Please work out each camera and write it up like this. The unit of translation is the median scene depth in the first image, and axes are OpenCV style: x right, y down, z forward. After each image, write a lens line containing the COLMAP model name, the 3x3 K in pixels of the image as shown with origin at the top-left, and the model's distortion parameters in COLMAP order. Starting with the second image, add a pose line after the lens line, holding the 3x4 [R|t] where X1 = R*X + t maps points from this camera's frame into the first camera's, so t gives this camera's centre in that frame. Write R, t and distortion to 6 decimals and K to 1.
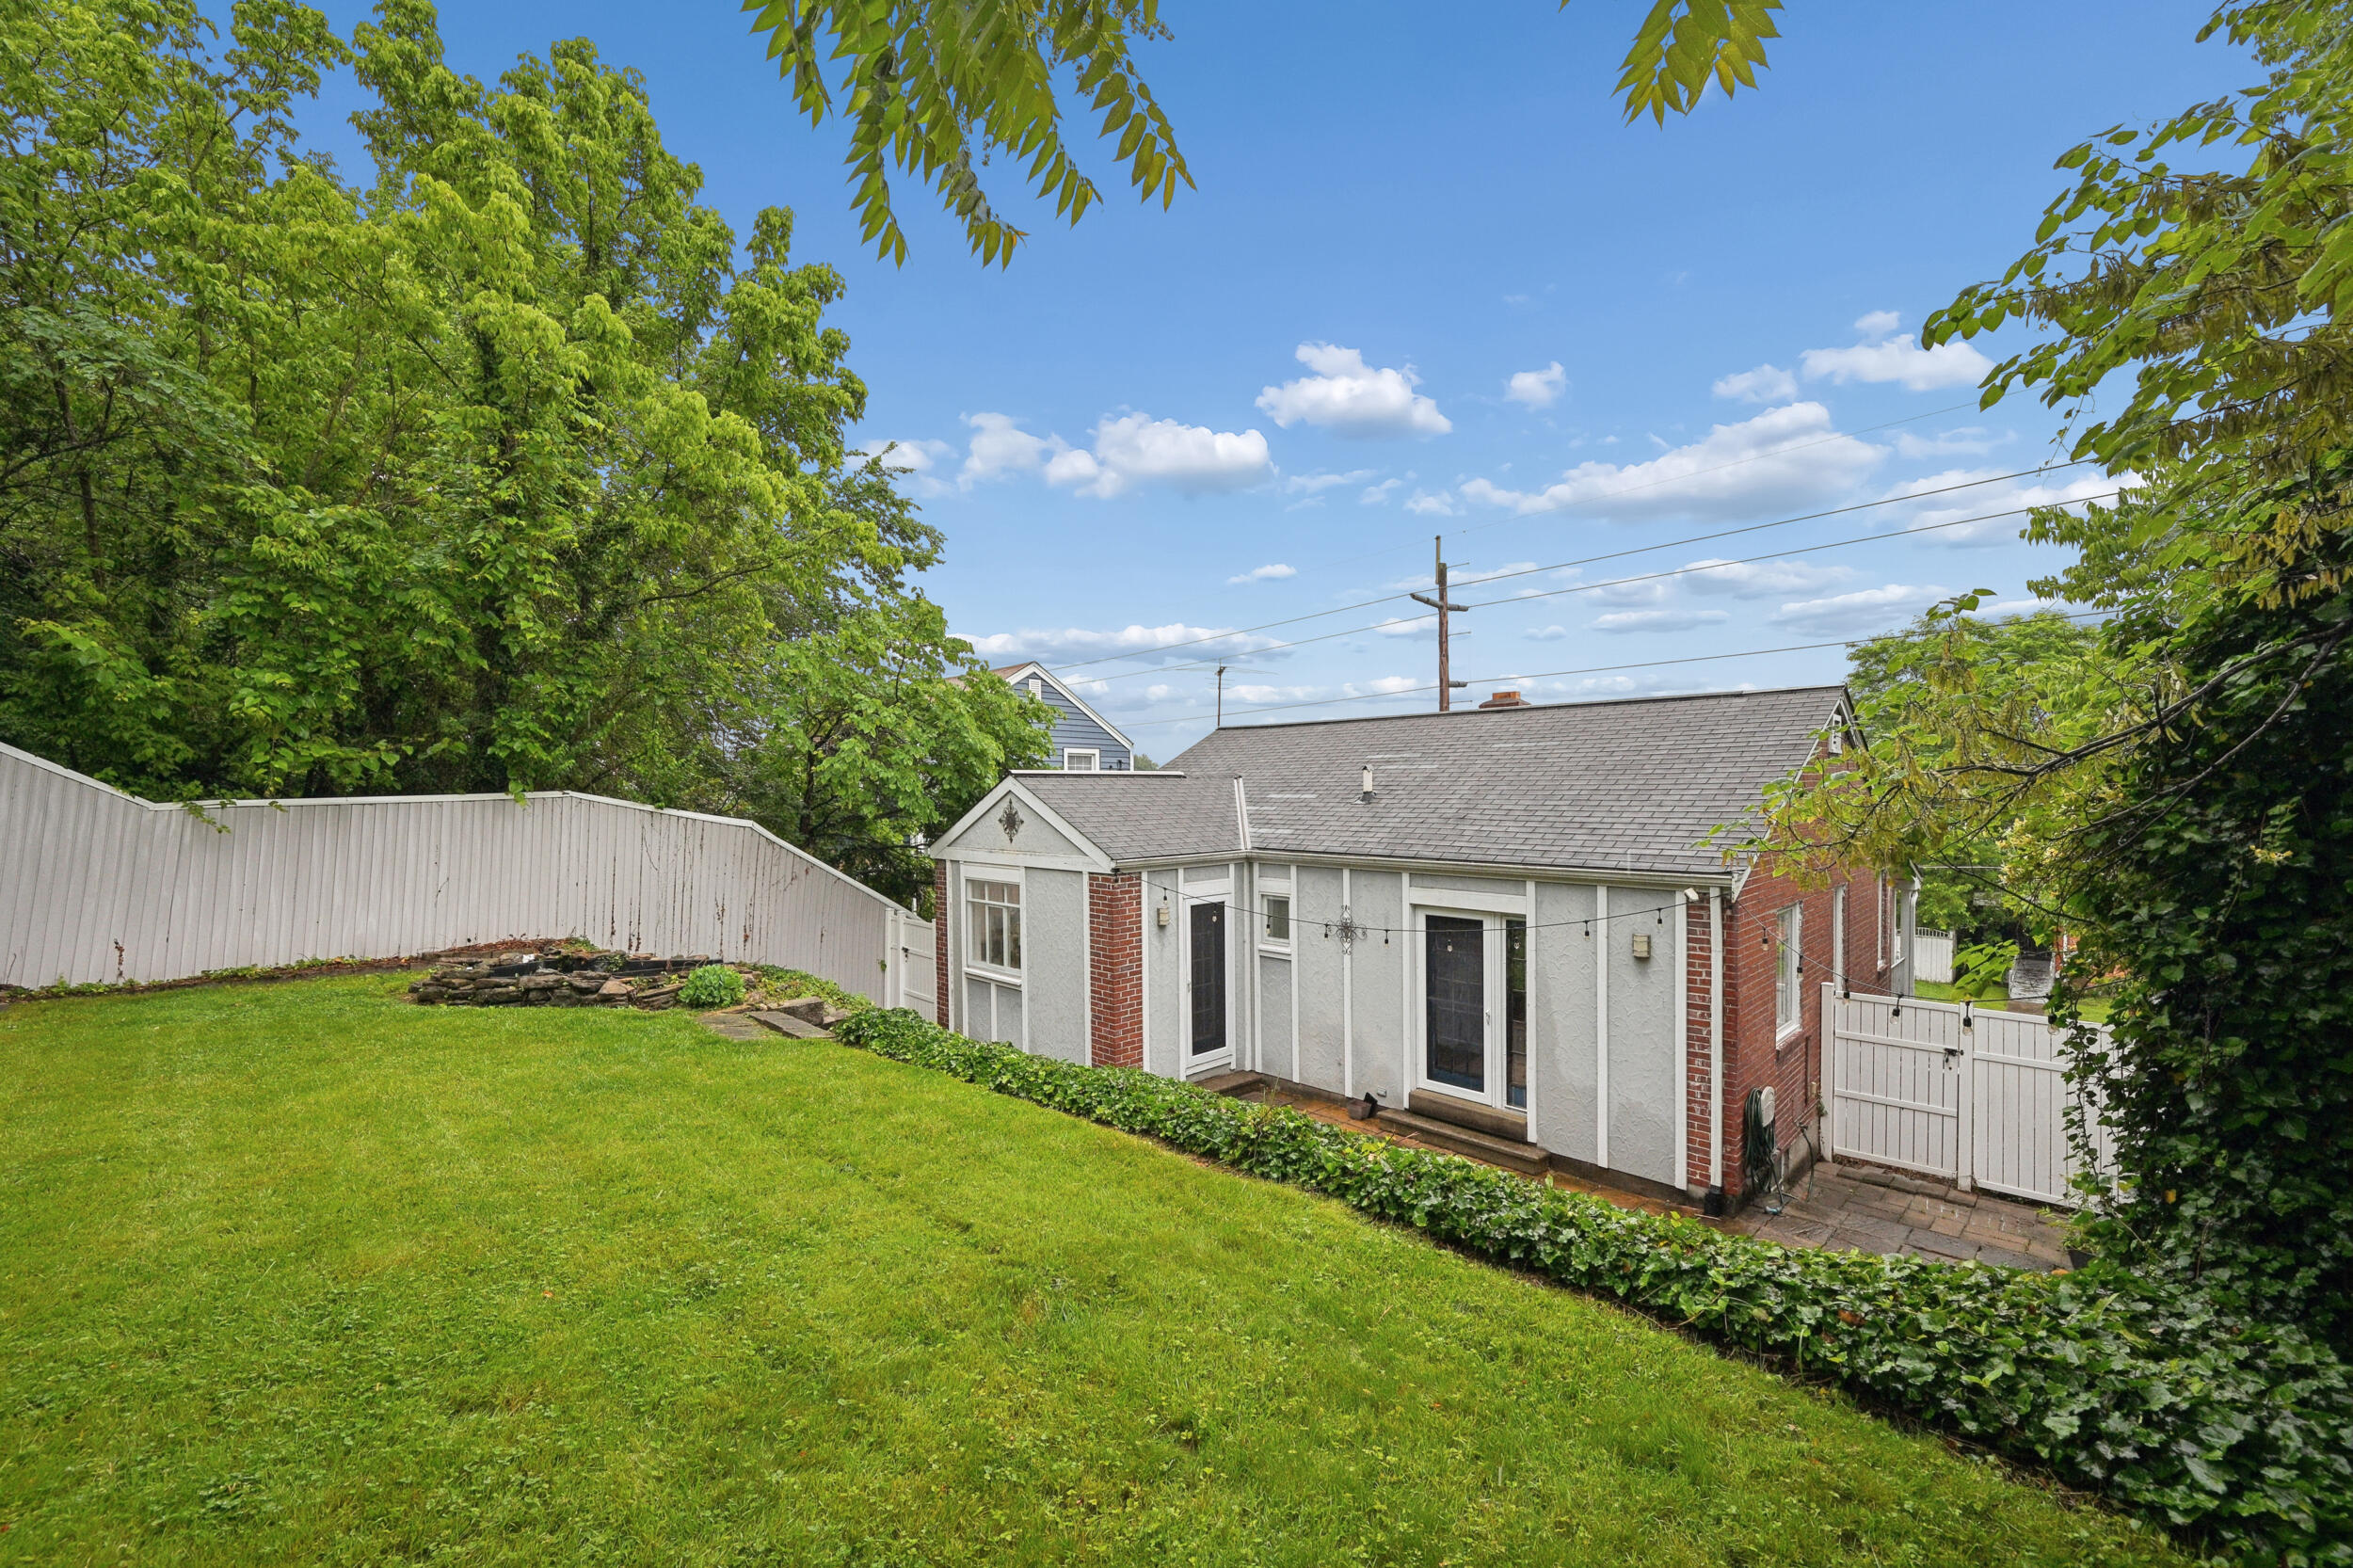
lens RADIAL K [[932.9, 0, 1178.4], [0, 932.9, 807.5], [0, 0, 1]] dist [0.002393, 0.000084]
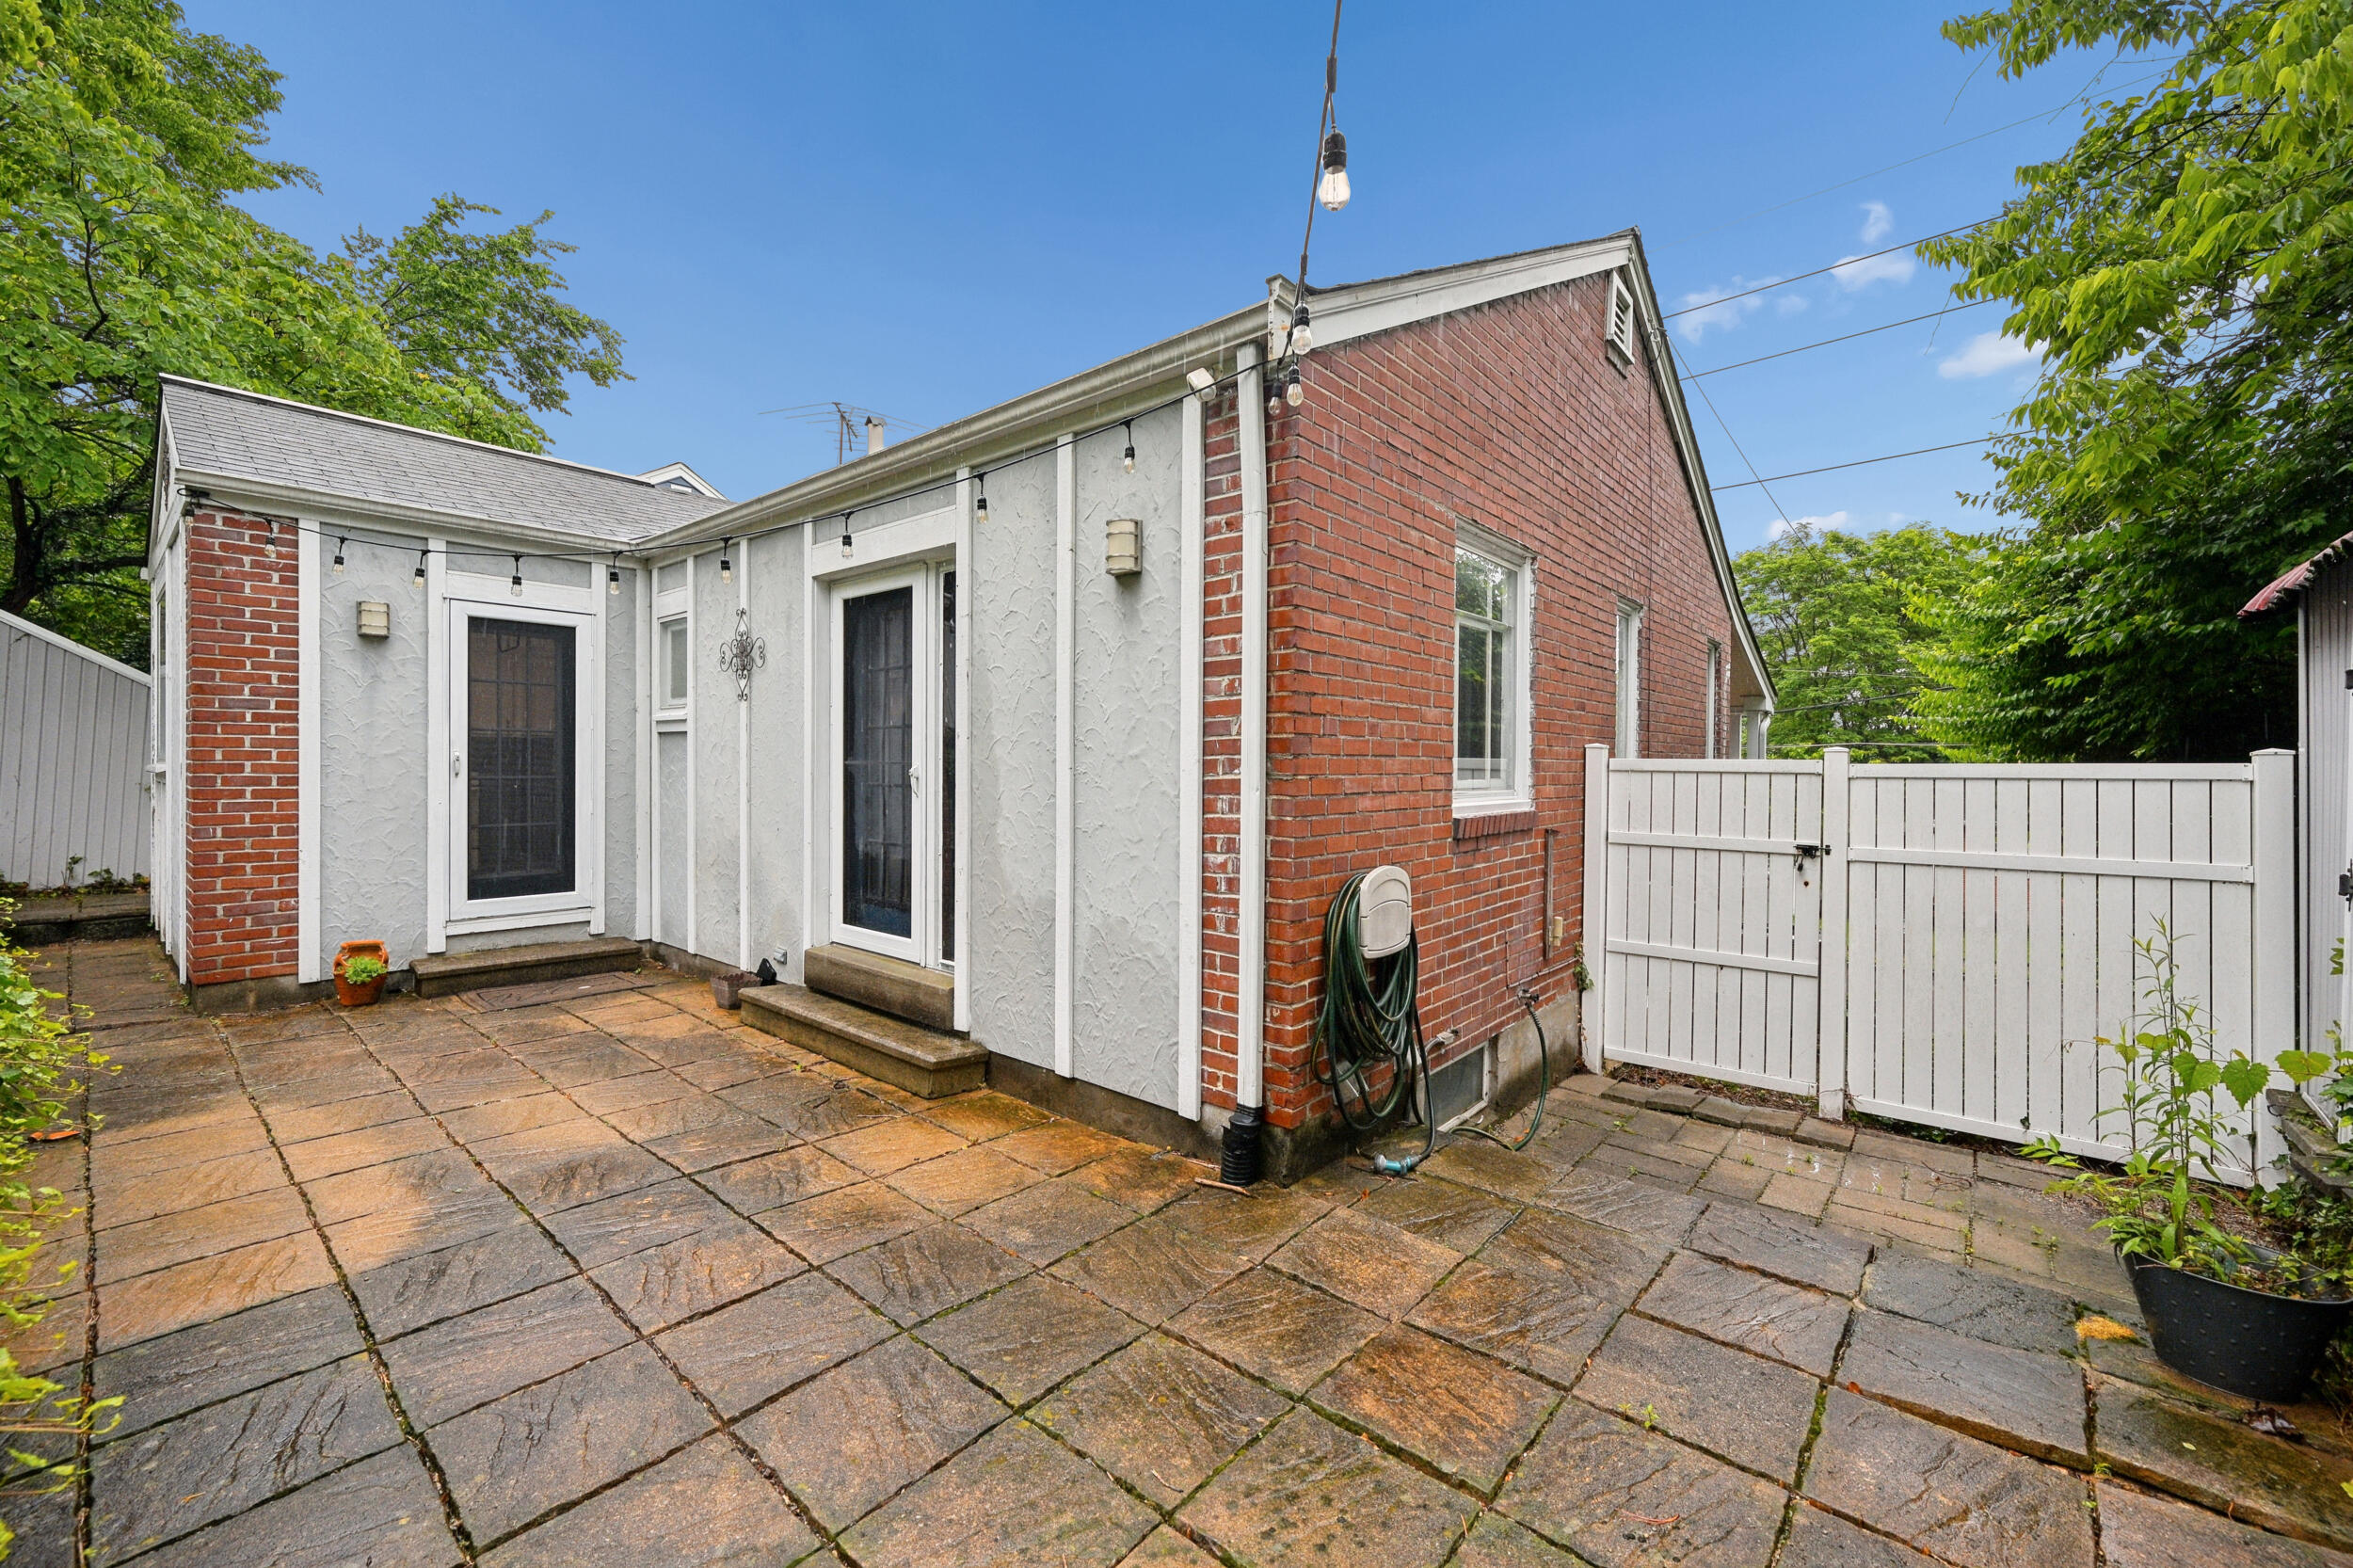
lens RADIAL K [[919.7, 0, 1167.9], [0, 919.7, 772.8], [0, 0, 1]] dist [0.000372, 0.000027]
pose [[0.997082, 0.012486, 0.075308, 0.431693], [-0.011759, 0.999880, -0.010090, 0.225883], [-0.075425, 0.009175, 0.997109, 0.515221]]
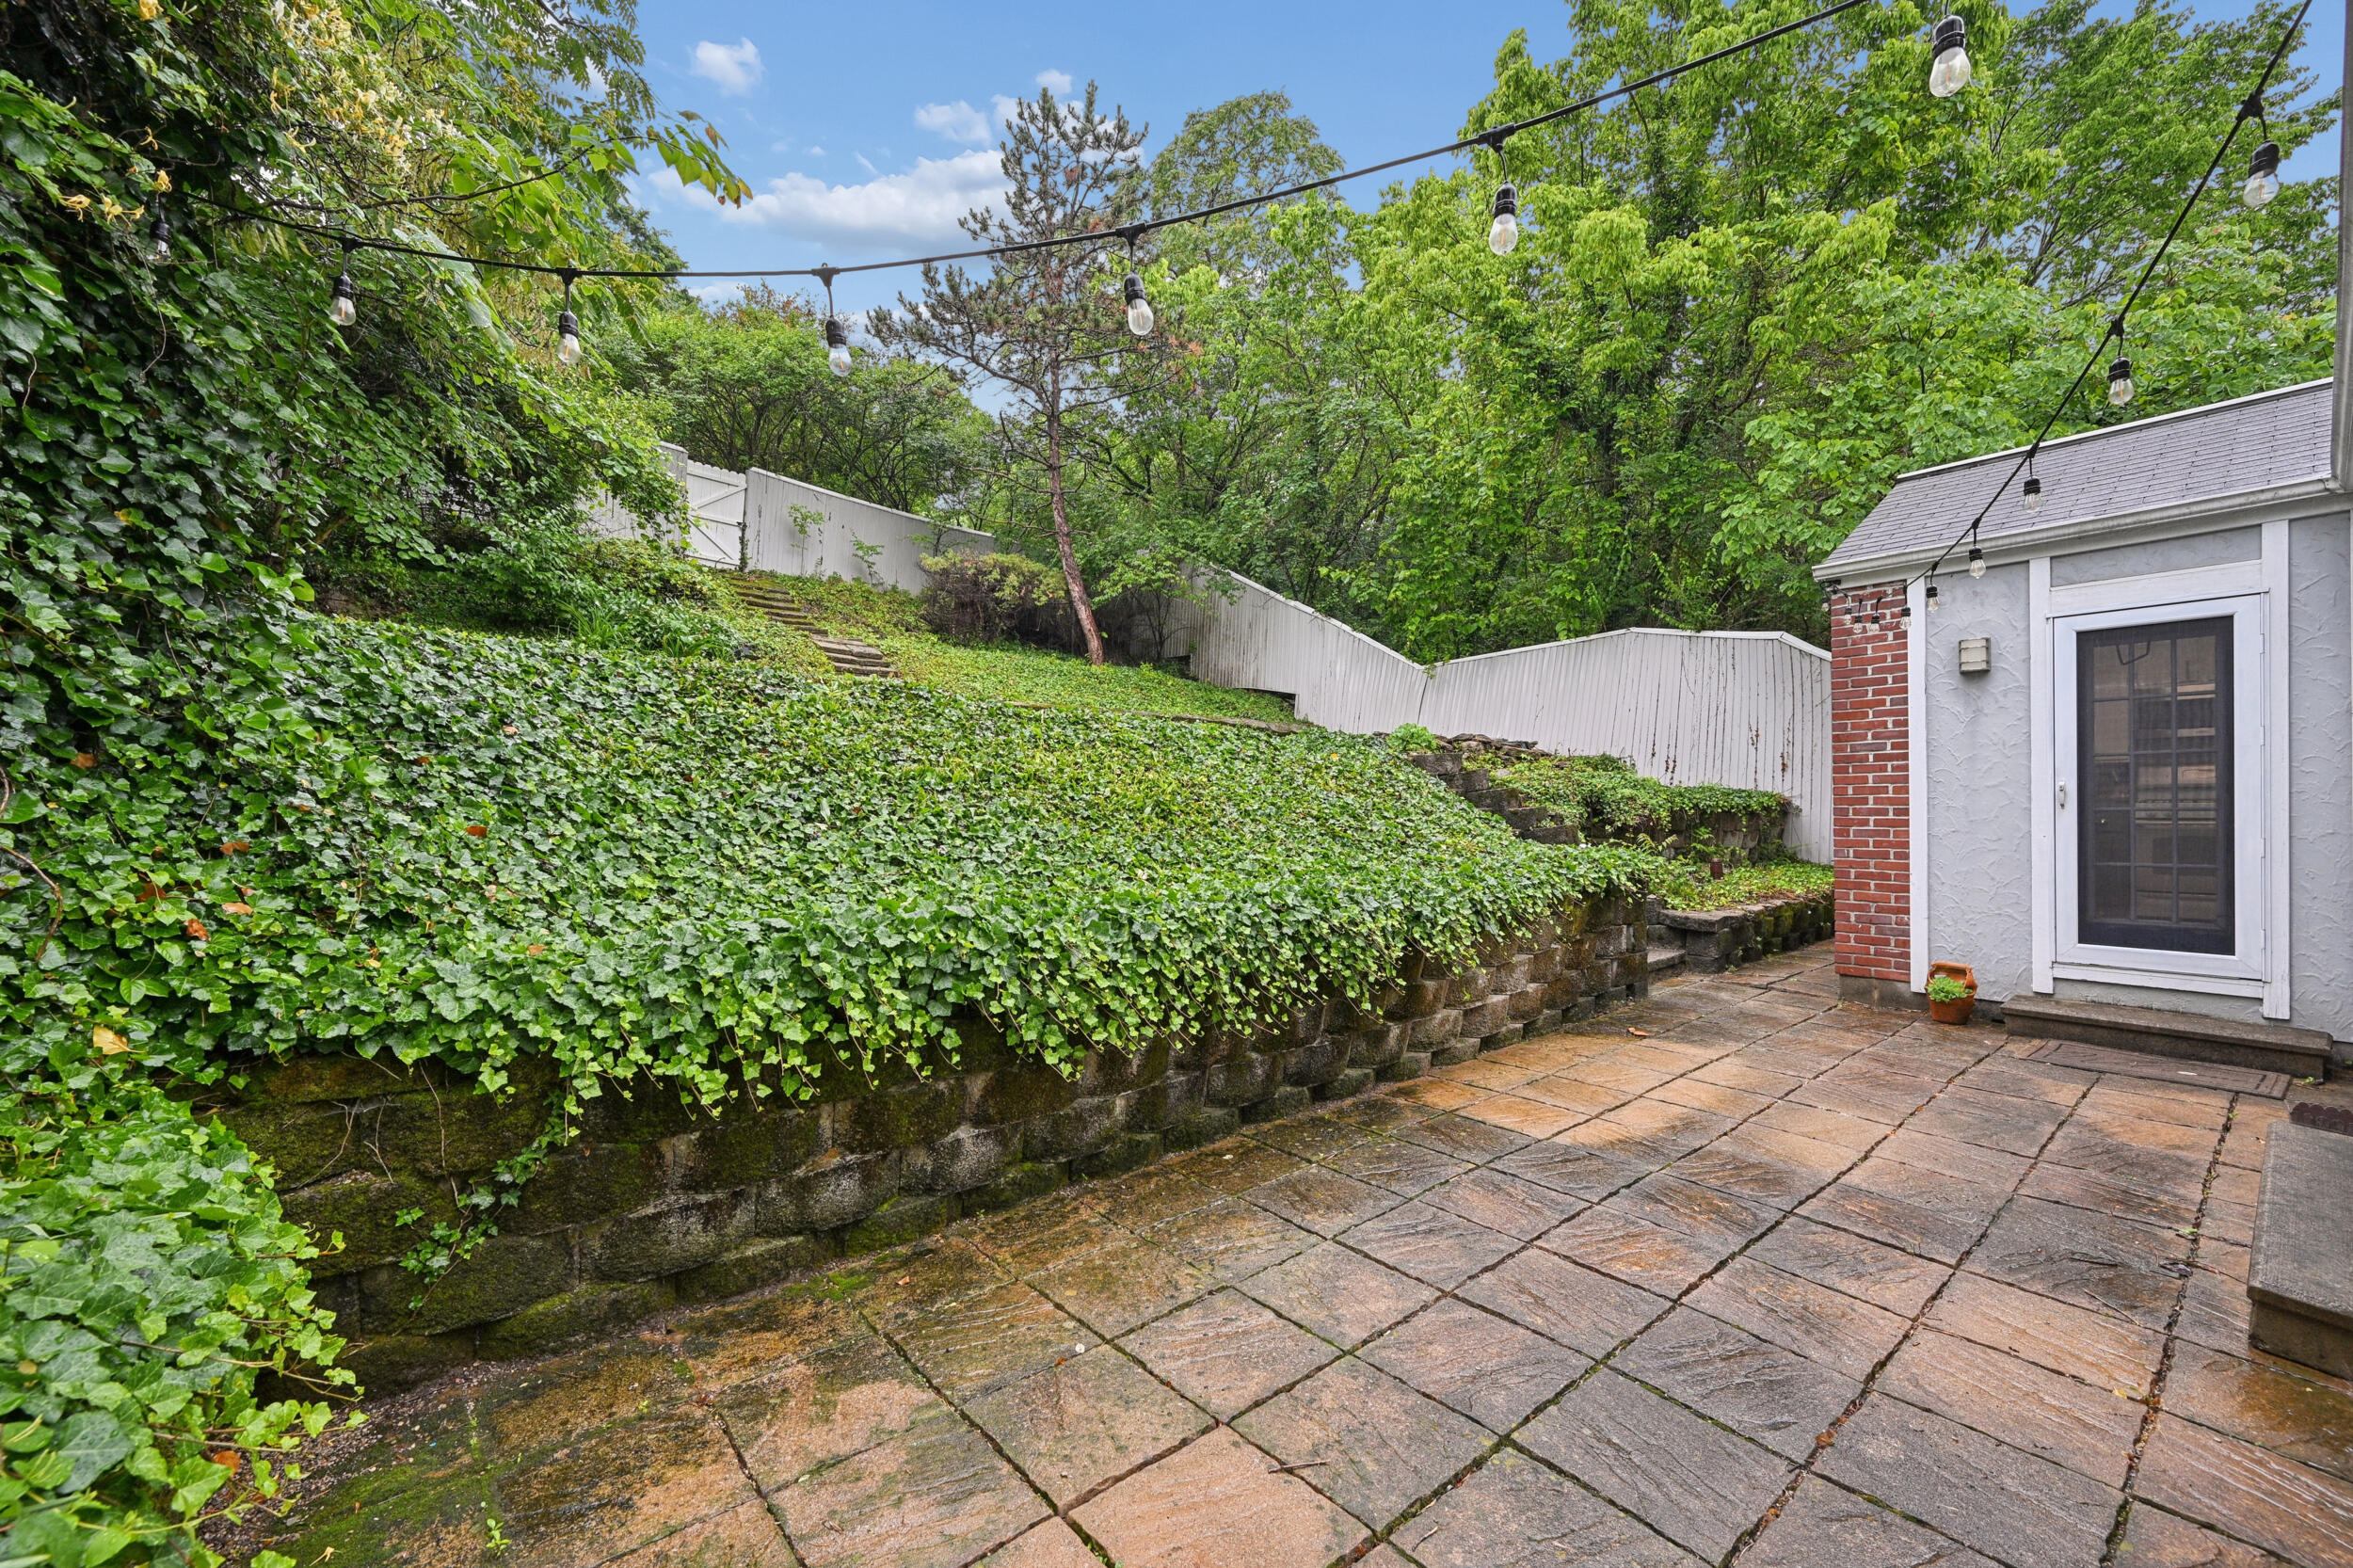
lens RADIAL K [[932.9, 0, 1178.4], [0, 932.9, 807.5], [0, 0, 1]] dist [0.002393, 0.000084]
pose [[-0.073443, 0.012238, -0.997224, 0.618188], [-0.003319, 0.999916, 0.012516, 0.222166], [0.997294, 0.004229, -0.073396, 0.656640]]
